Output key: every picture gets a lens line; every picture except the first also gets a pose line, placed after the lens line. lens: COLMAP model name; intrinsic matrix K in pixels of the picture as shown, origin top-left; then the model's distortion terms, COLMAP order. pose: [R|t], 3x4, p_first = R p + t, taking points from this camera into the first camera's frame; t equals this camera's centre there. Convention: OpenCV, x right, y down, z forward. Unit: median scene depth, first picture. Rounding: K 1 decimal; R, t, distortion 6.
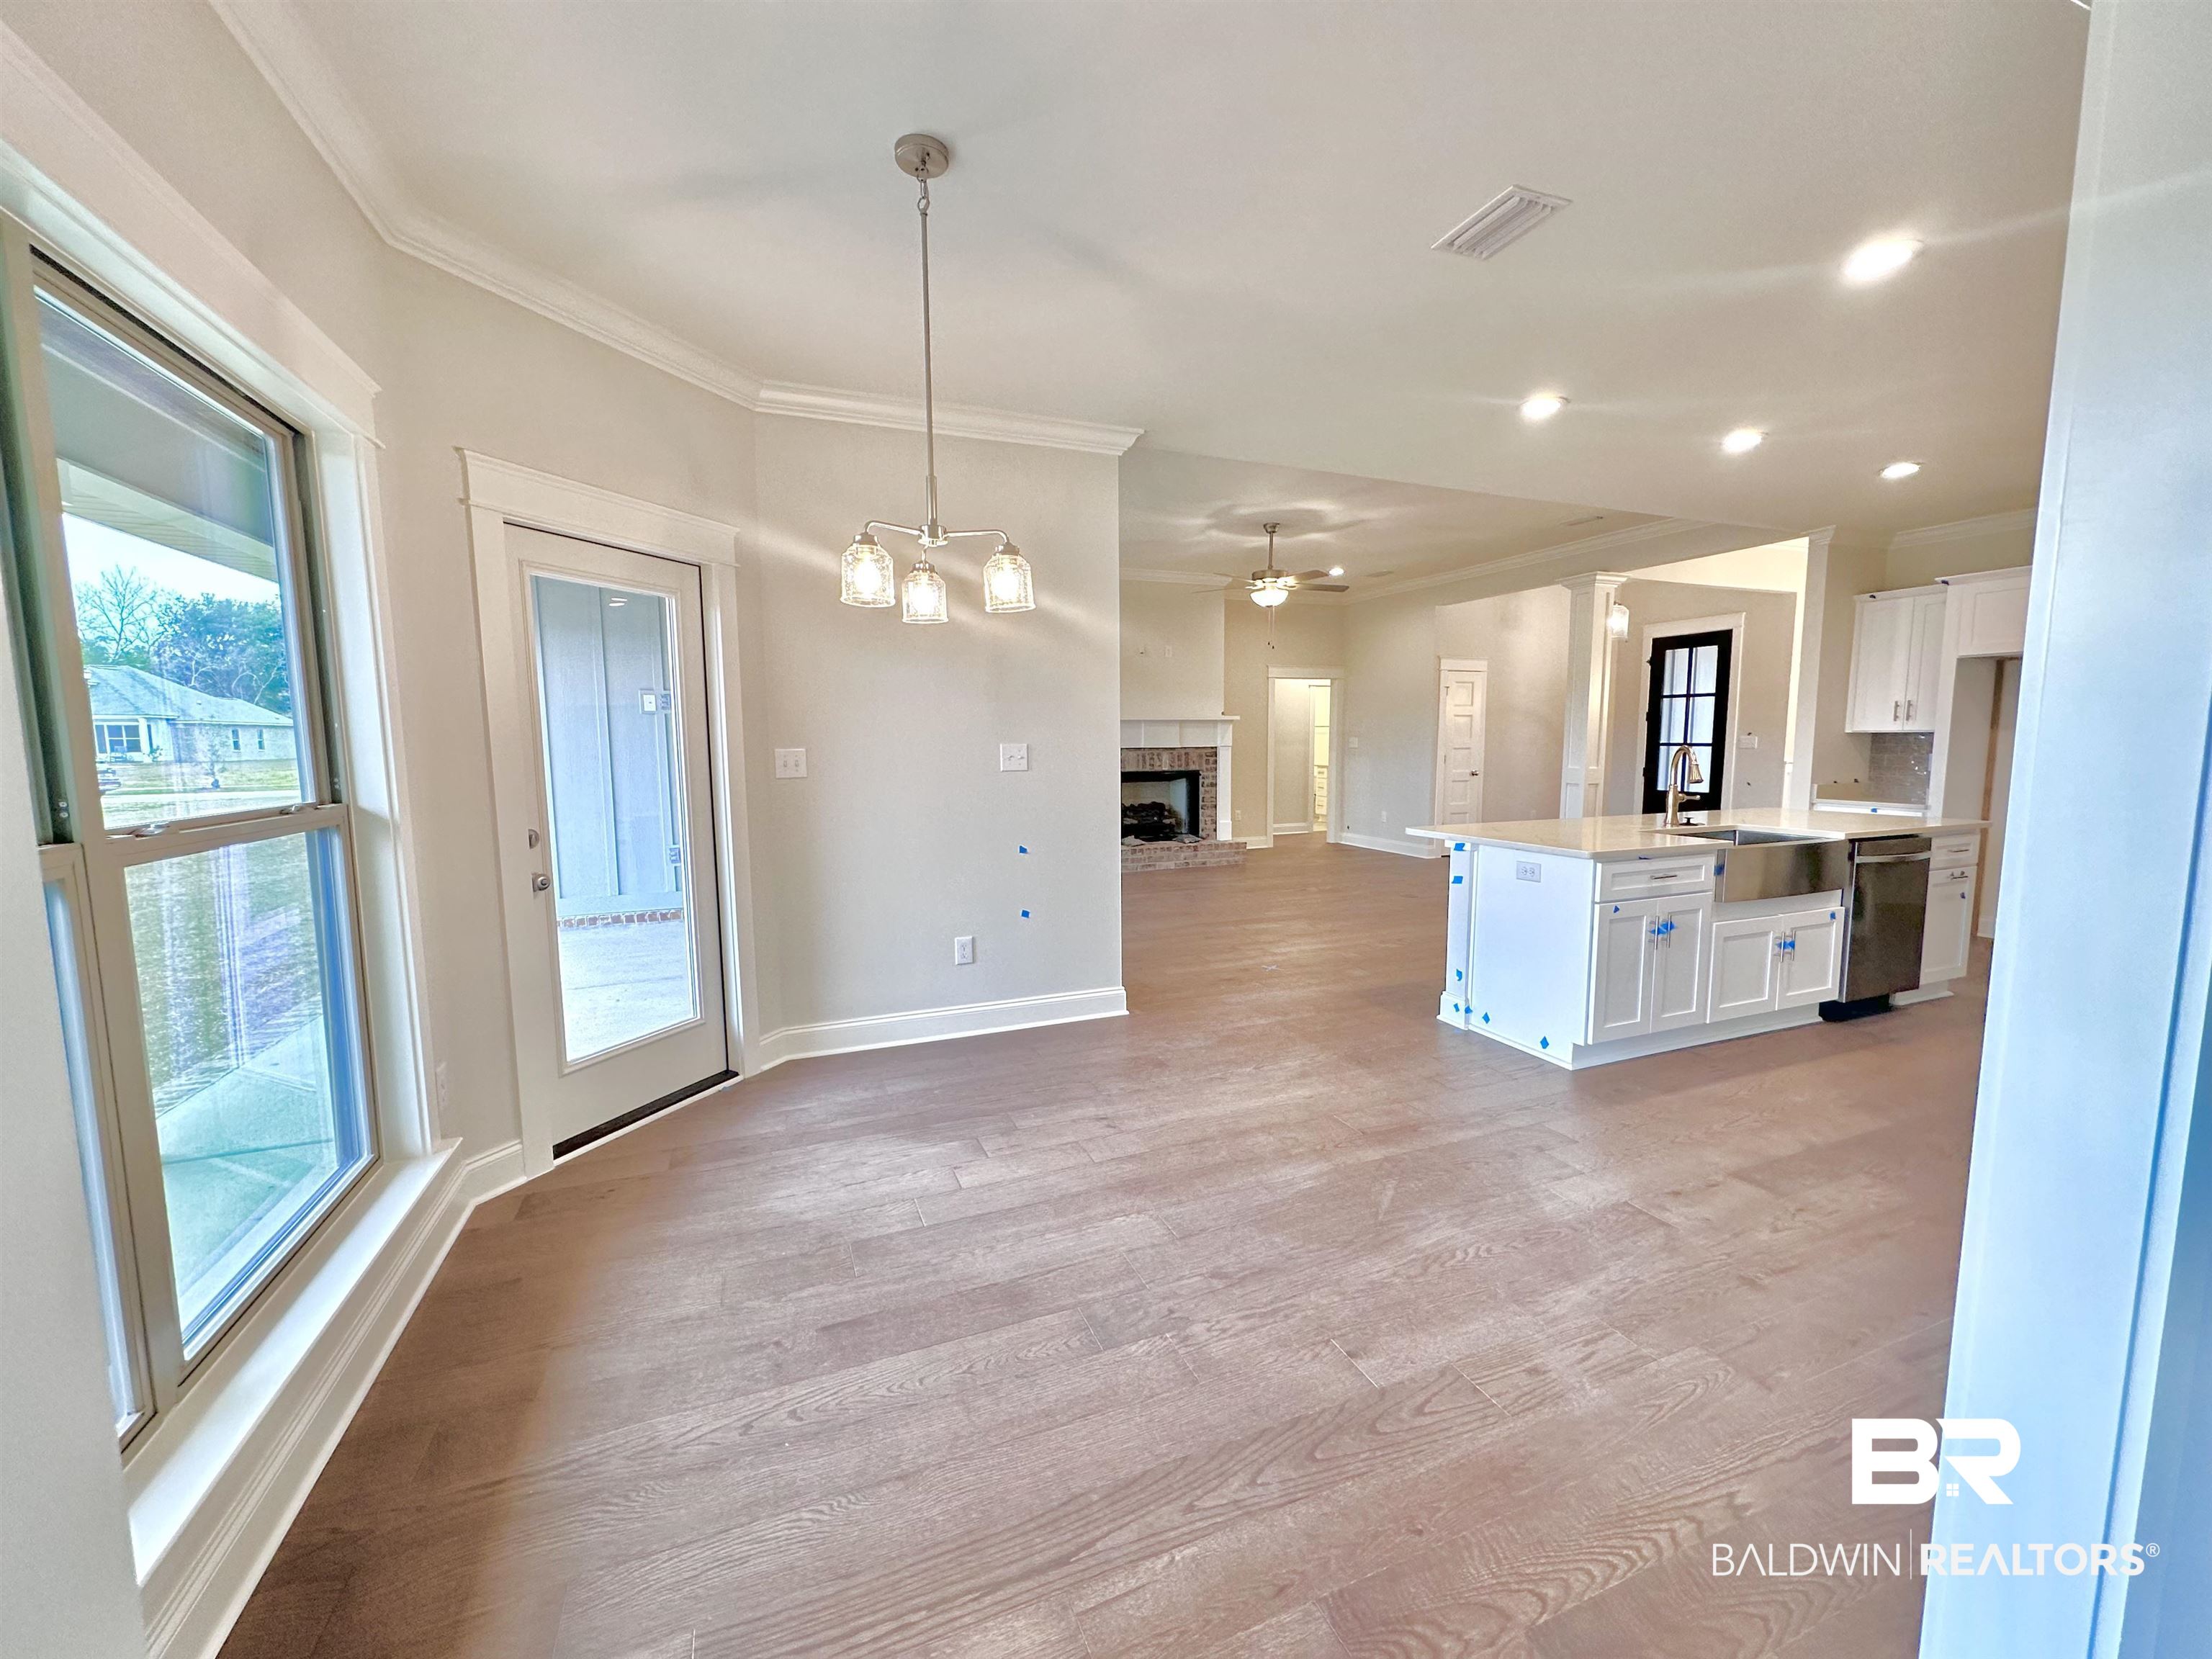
lens RADIAL K [[877.7, 0, 1101.3], [0, 877.7, 830.8], [0, 0, 1]] dist [0.000324, 0.000197]
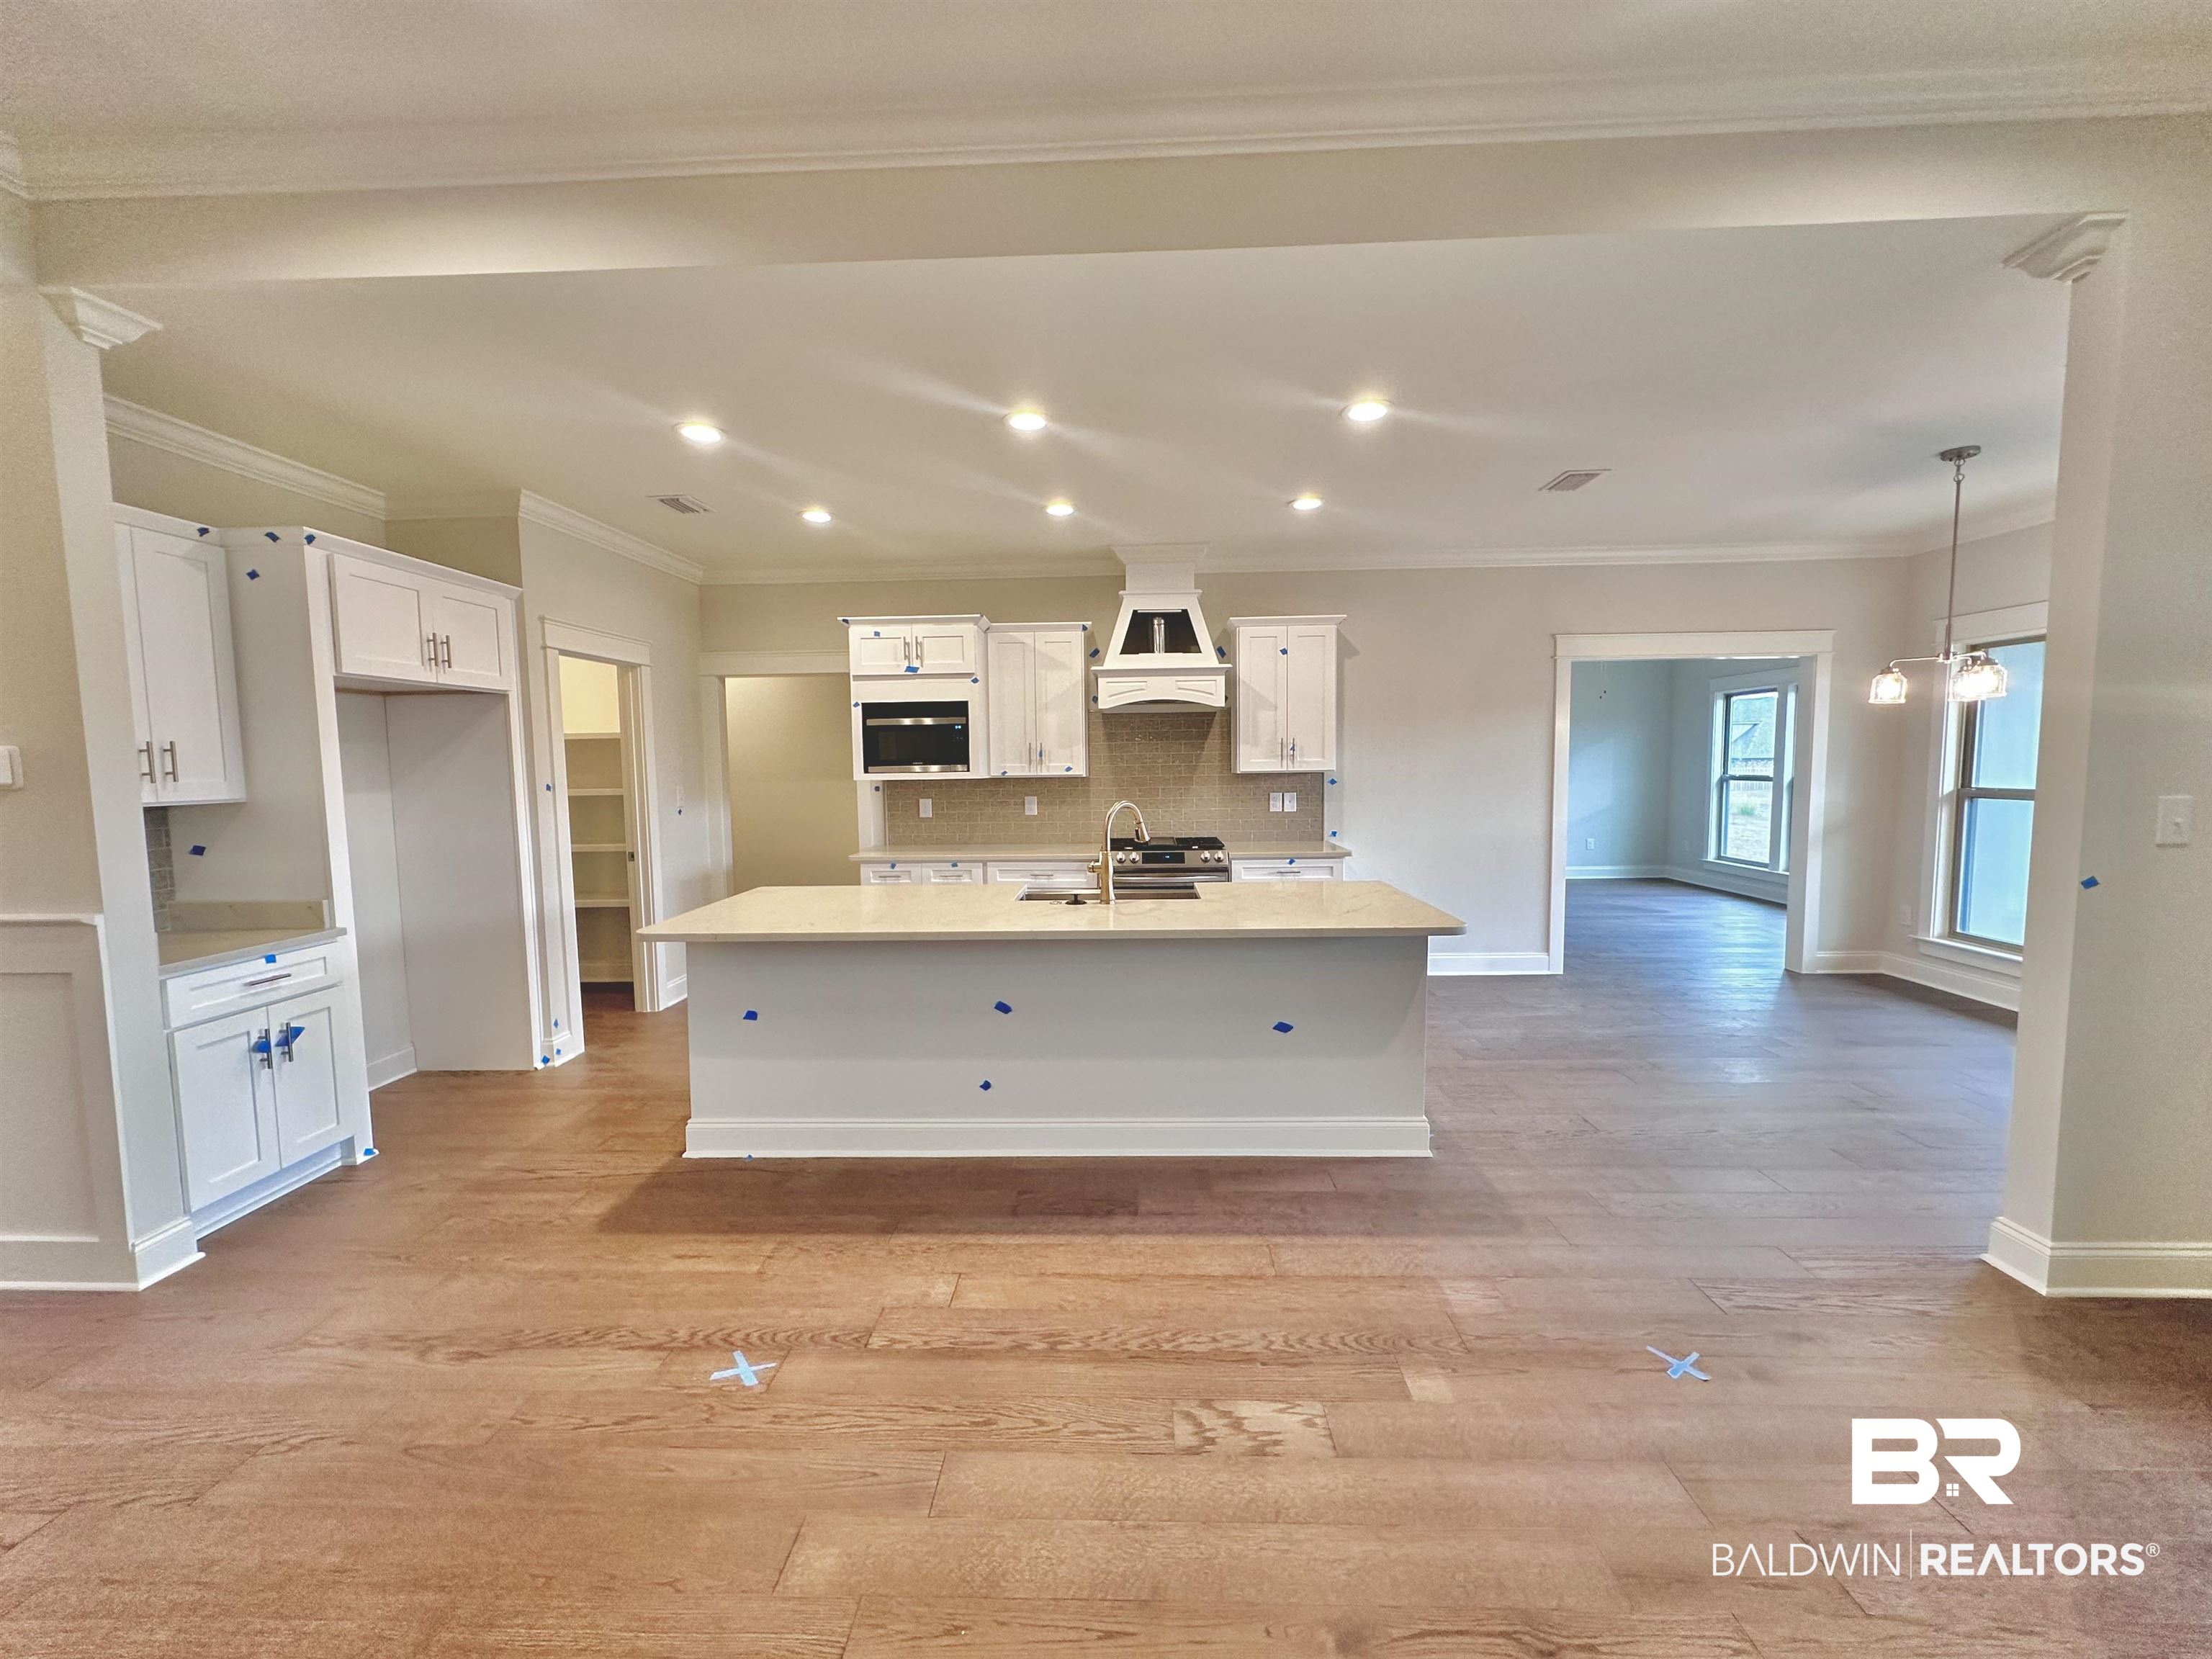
lens RADIAL K [[877.7, 0, 1101.3], [0, 877.7, 830.8], [0, 0, 1]] dist [0.000324, 0.000197]
pose [[-0.913762, -0.018339, 0.405837, 0.166047], [0.057082, 0.983274, 0.172955, -0.106969], [-0.402220, 0.181206, -0.897431, 0.862615]]
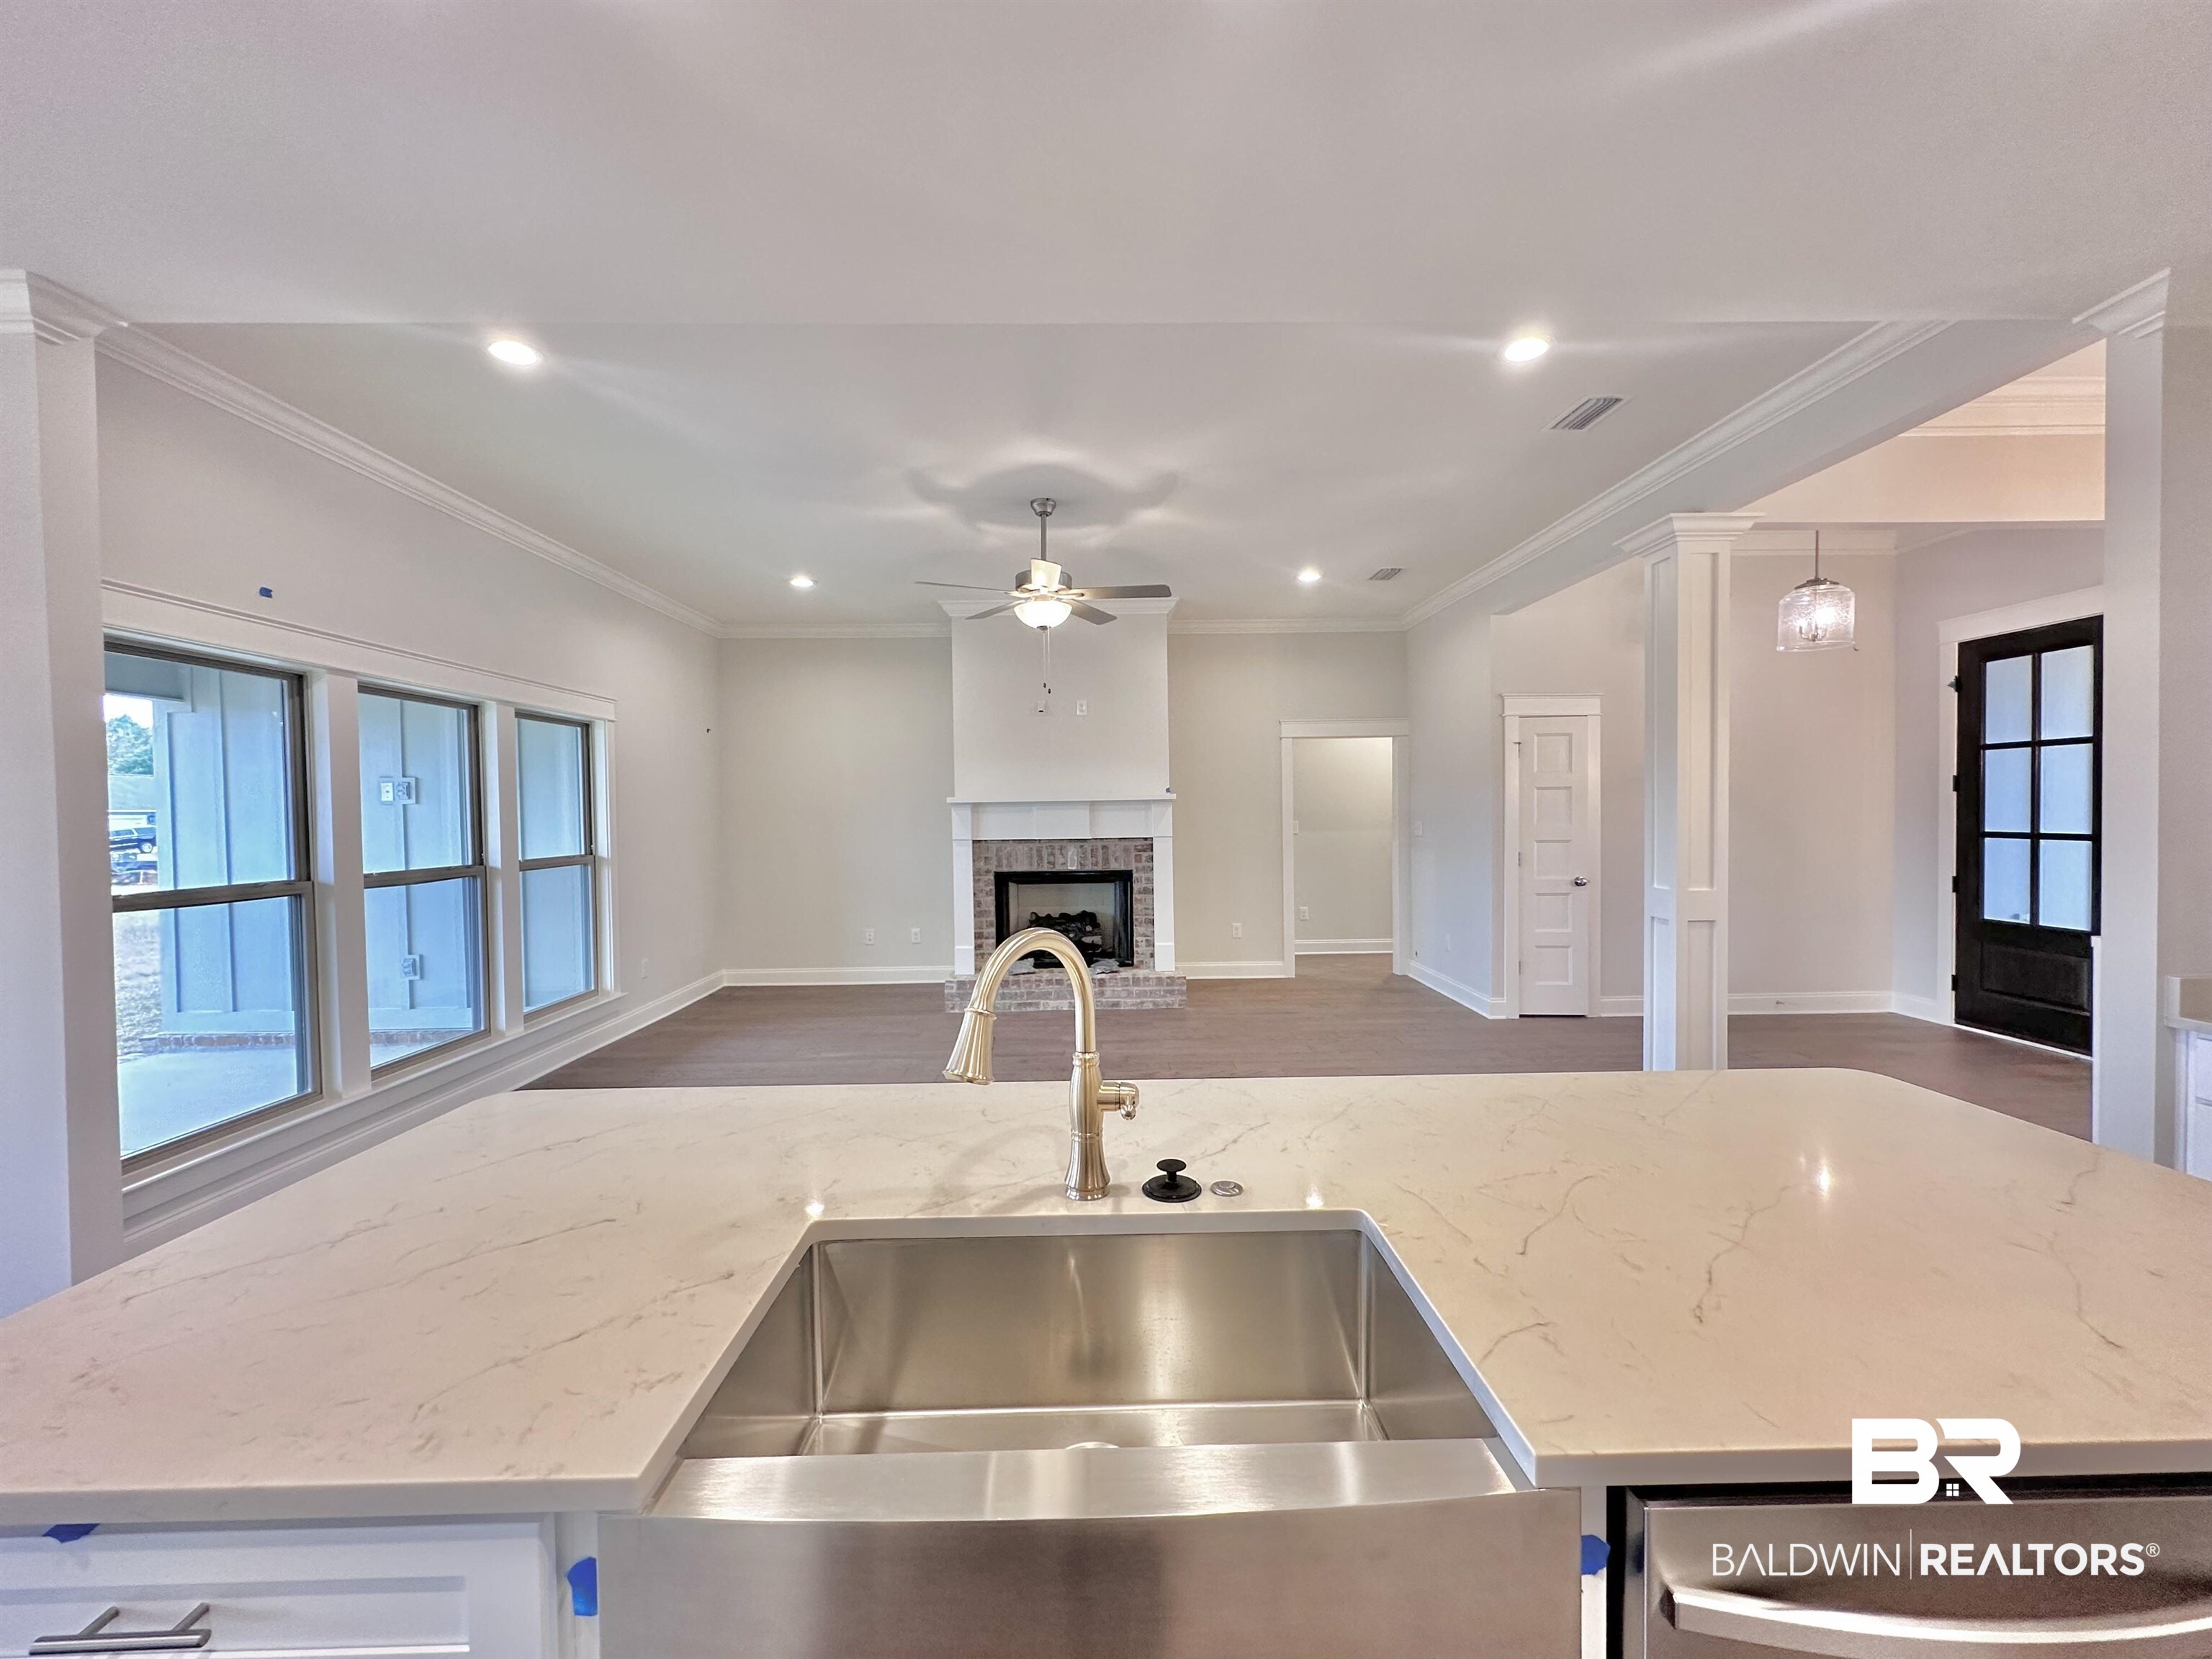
lens RADIAL K [[879.1, 0, 1106.0], [0, 879.1, 829.5], [0, 0, 1]] dist [-0.000566, -0.000083]
pose [[0.935150, 0.001921, -0.354246, 0.375281], [-0.030108, 0.996798, -0.074074, -0.052457], [0.352969, 0.079936, 0.932214, 0.353911]]
